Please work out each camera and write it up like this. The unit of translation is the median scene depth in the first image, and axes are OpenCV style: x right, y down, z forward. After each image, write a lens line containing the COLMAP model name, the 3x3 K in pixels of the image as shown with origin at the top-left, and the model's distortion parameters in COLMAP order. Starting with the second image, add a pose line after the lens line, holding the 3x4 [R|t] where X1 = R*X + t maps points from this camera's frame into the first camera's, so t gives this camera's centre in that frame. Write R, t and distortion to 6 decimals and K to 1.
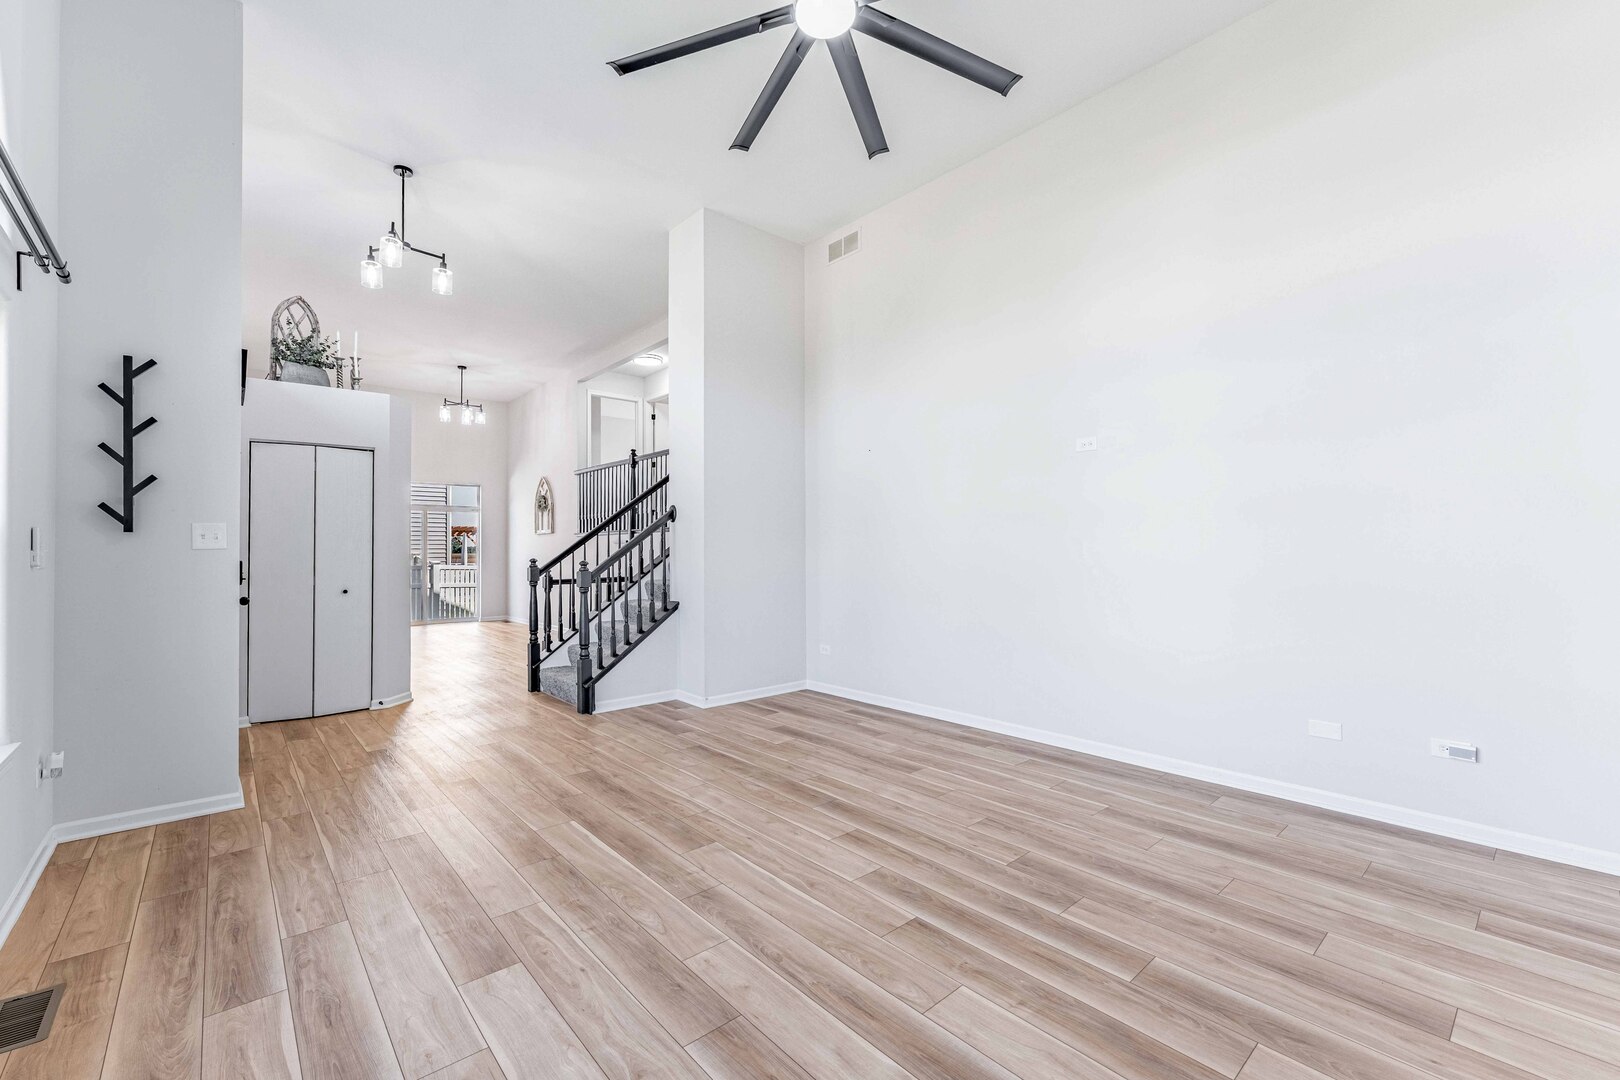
lens RADIAL K [[656.9, 0, 797.3], [0, 656.9, 546.9], [0, 0, 1]] dist [-0.001496, -0.000111]
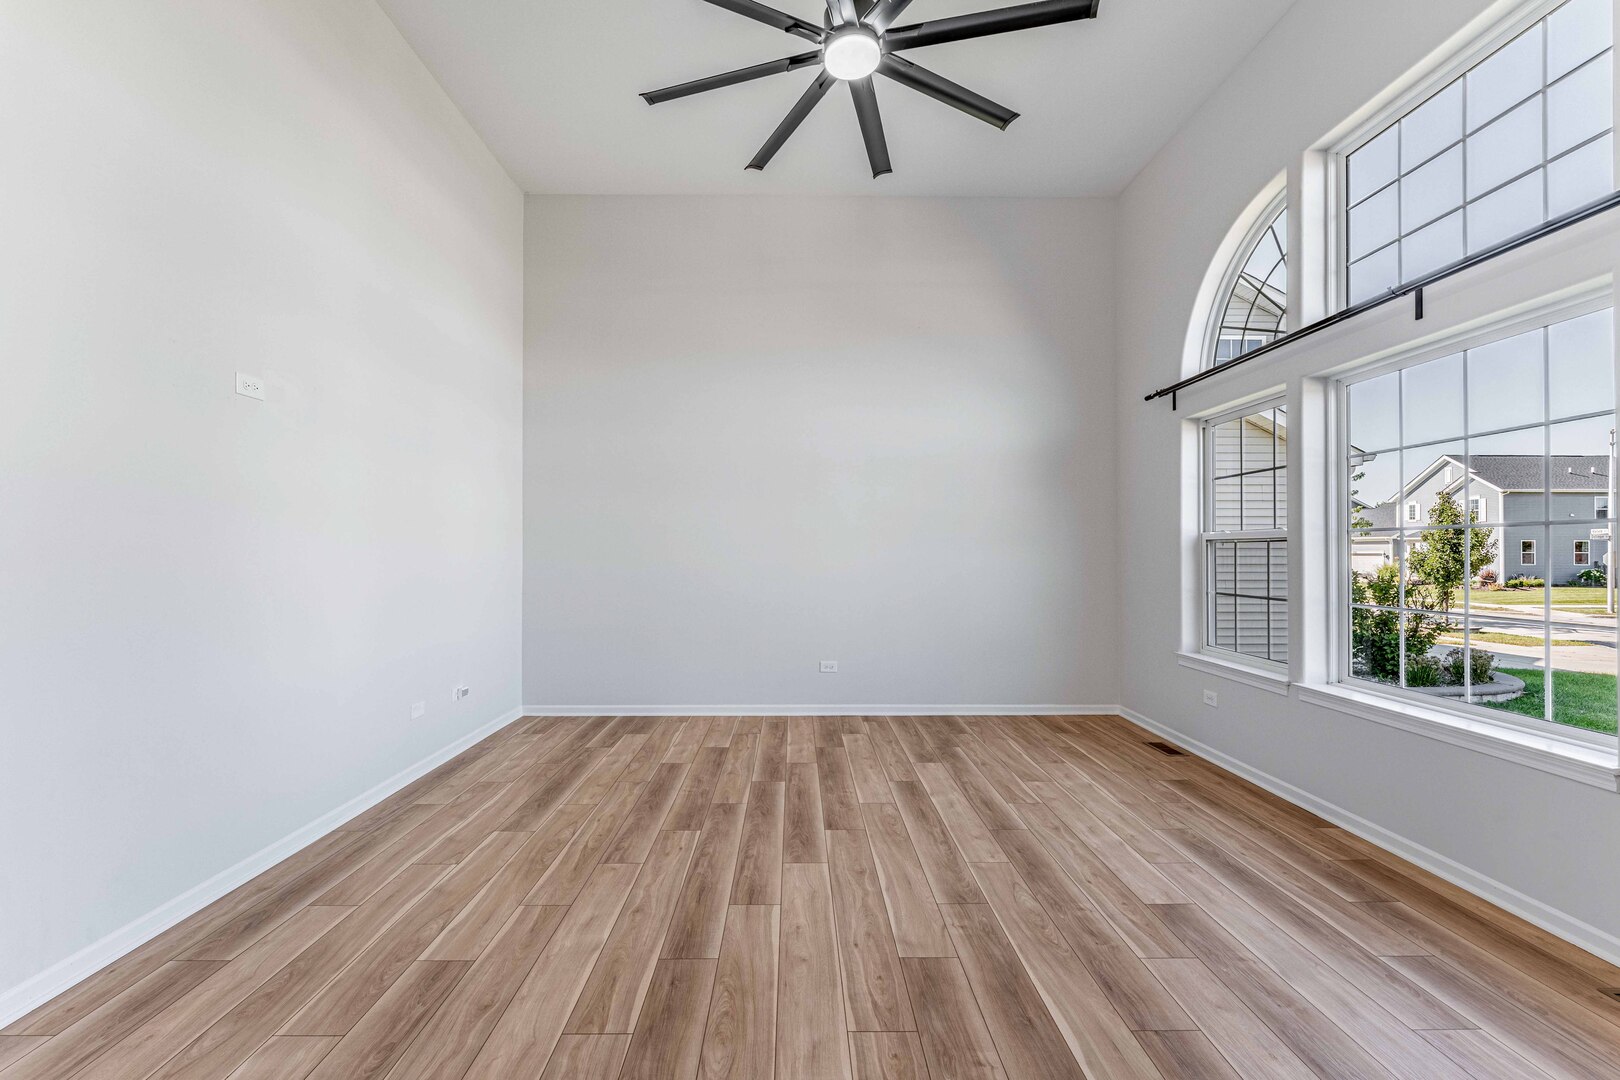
lens RADIAL K [[656.9, 0, 797.3], [0, 656.9, 546.9], [0, 0, 1]] dist [-0.001496, -0.000111]
pose [[-0.753920, 0.010243, 0.656886, -0.504258], [0.000234, 0.999883, -0.015323, 0.012776], [-0.656966, -0.011398, -0.753834, 1.587204]]
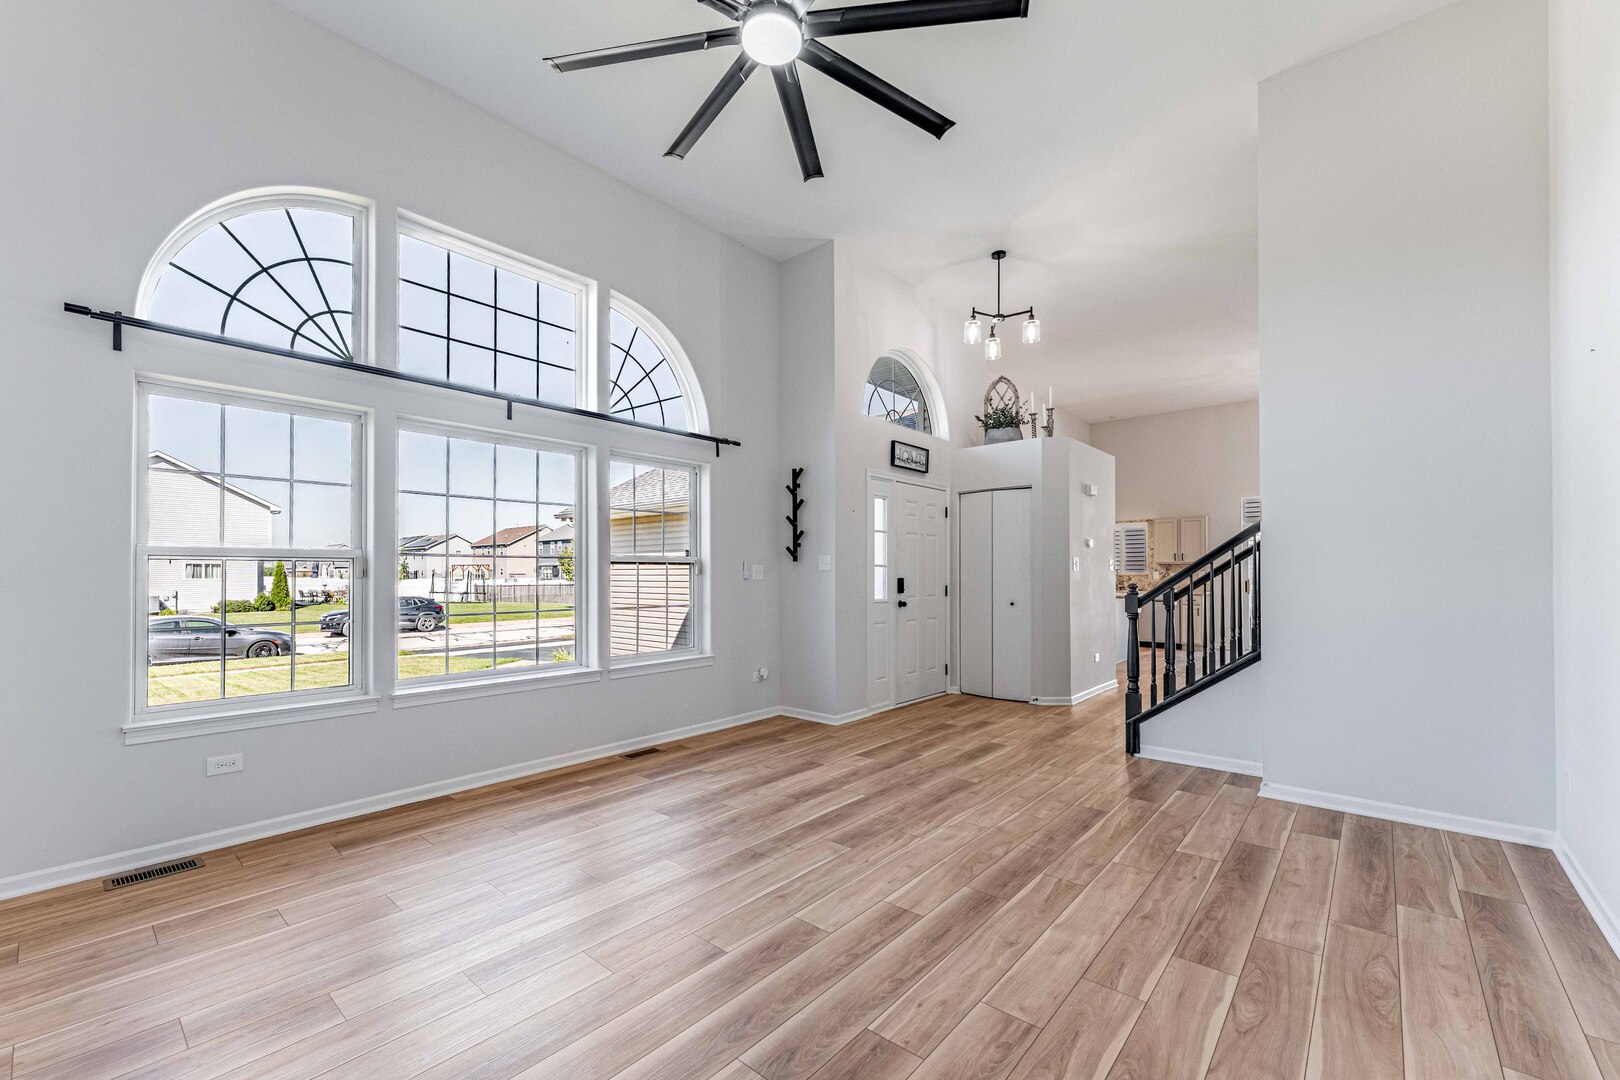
lens RADIAL K [[673.1, 0, 804.4], [0, 673.1, 566.2], [0, 0, 1]] dist [0.000143, 0.000002]
pose [[0.141040, -0.003878, -0.989996, 0.919073], [0.004550, 0.999984, -0.003269, -0.000228], [0.989993, -0.004044, 0.141056, 0.759296]]
